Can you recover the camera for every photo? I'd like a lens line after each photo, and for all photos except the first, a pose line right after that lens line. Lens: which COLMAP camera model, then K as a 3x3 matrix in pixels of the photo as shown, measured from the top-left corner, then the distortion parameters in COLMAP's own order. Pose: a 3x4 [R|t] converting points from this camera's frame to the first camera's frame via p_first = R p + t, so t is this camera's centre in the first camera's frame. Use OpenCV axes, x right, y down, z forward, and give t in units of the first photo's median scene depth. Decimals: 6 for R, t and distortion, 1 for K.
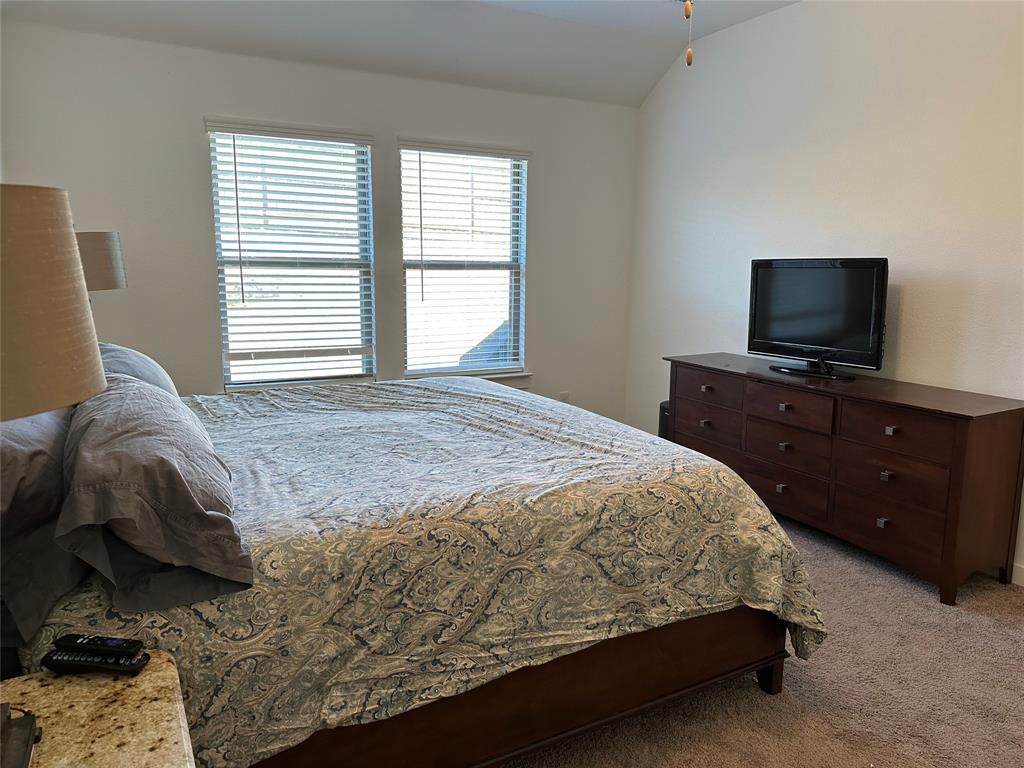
lens RADIAL K [[710.7, 0, 508.9], [0, 710.7, 368.3], [0, 0, 1]] dist [0.088685, -0.116931]
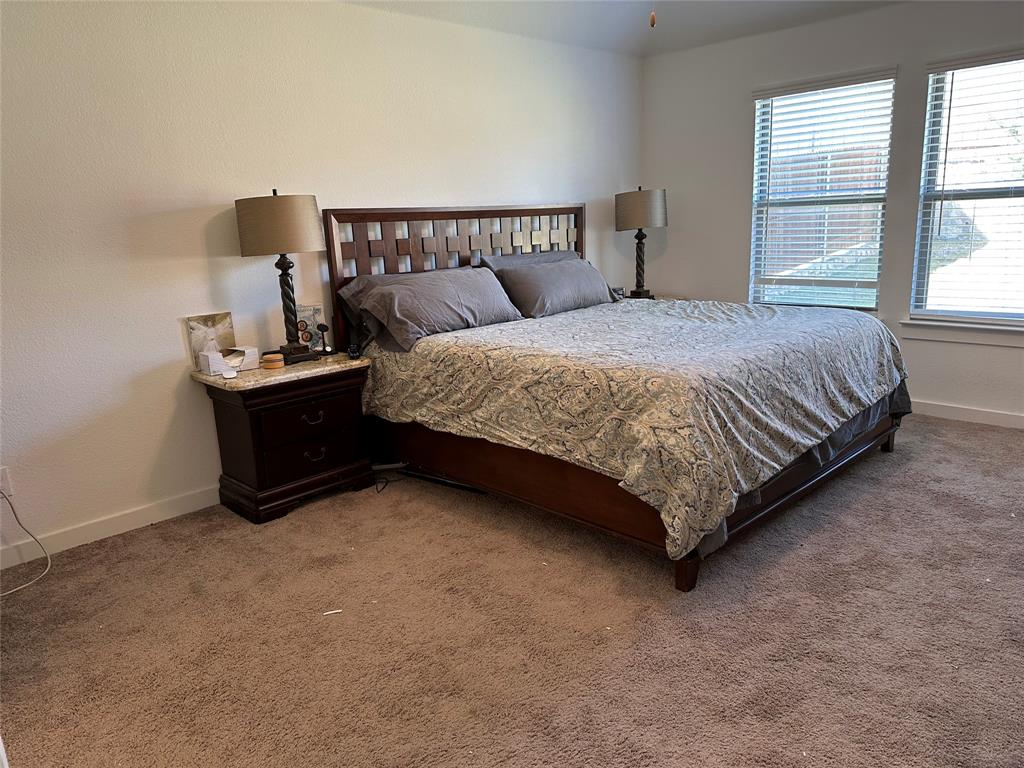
lens RADIAL K [[710.7, 0, 522.2], [0, 710.7, 377.7], [0, 0, 1]] dist [0.088685, -0.116931]
pose [[0.285026, 0.184560, -0.940584, 1.572605], [-0.099693, 0.981674, 0.162413, -0.027501], [0.953321, 0.047478, 0.298202, 0.520556]]
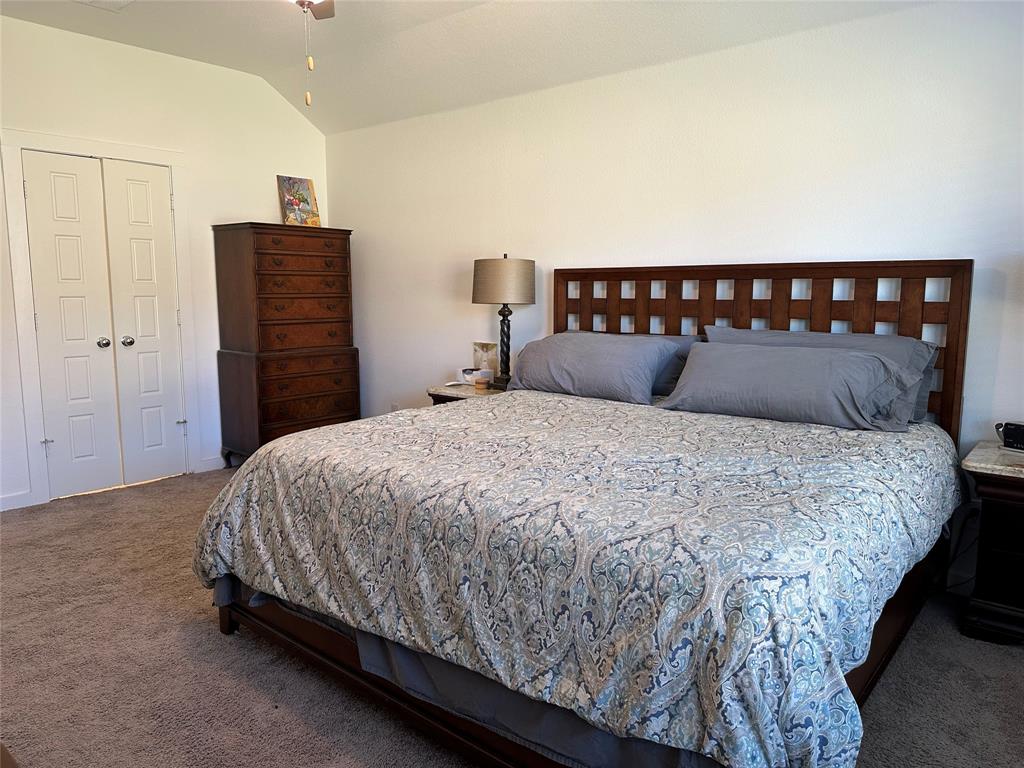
lens RADIAL K [[710.7, 0, 512.6], [0, 710.7, 383.4], [0, 0, 1]] dist [0.088685, -0.116931]
pose [[-0.931119, 0.044805, -0.361952, -0.267156], [-0.060154, 0.959967, 0.273579, -0.576101], [0.359720, 0.276508, -0.891148, 3.917054]]
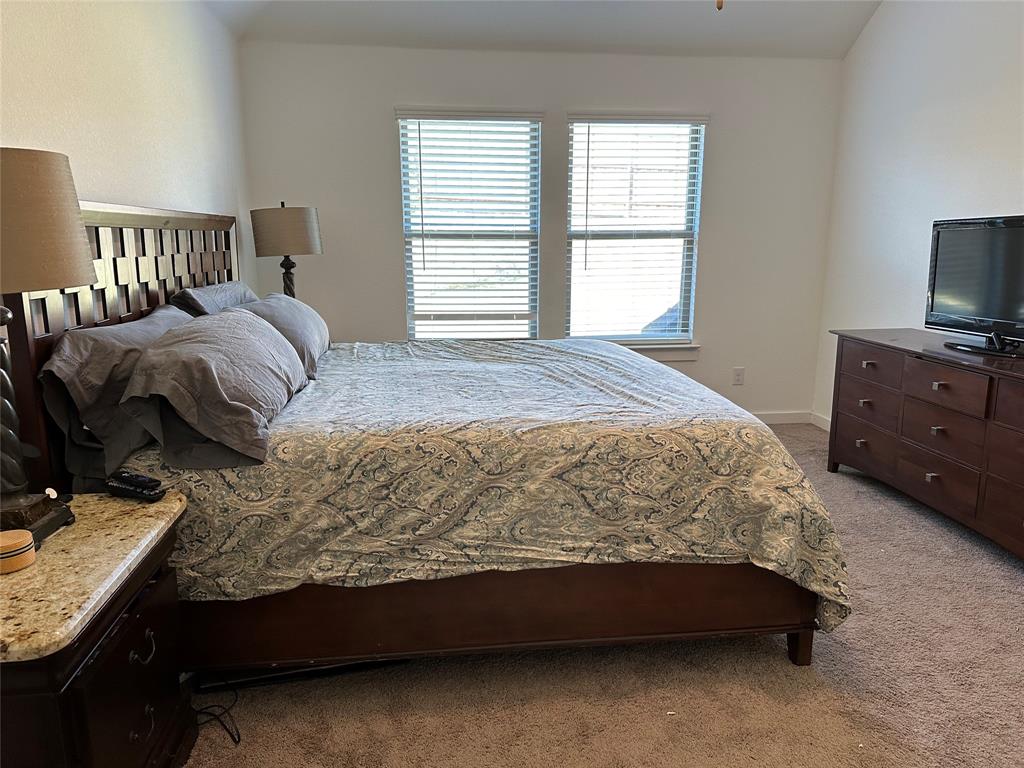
lens RADIAL K [[710.7, 0, 512.9], [0, 710.7, 380.1], [0, 0, 1]] dist [0.088685, -0.116931]
pose [[0.929247, 0.060373, -0.364493, 0.417358], [-0.046702, 0.997839, 0.046215, 0.056743], [0.366495, -0.025923, 0.930059, -0.032414]]
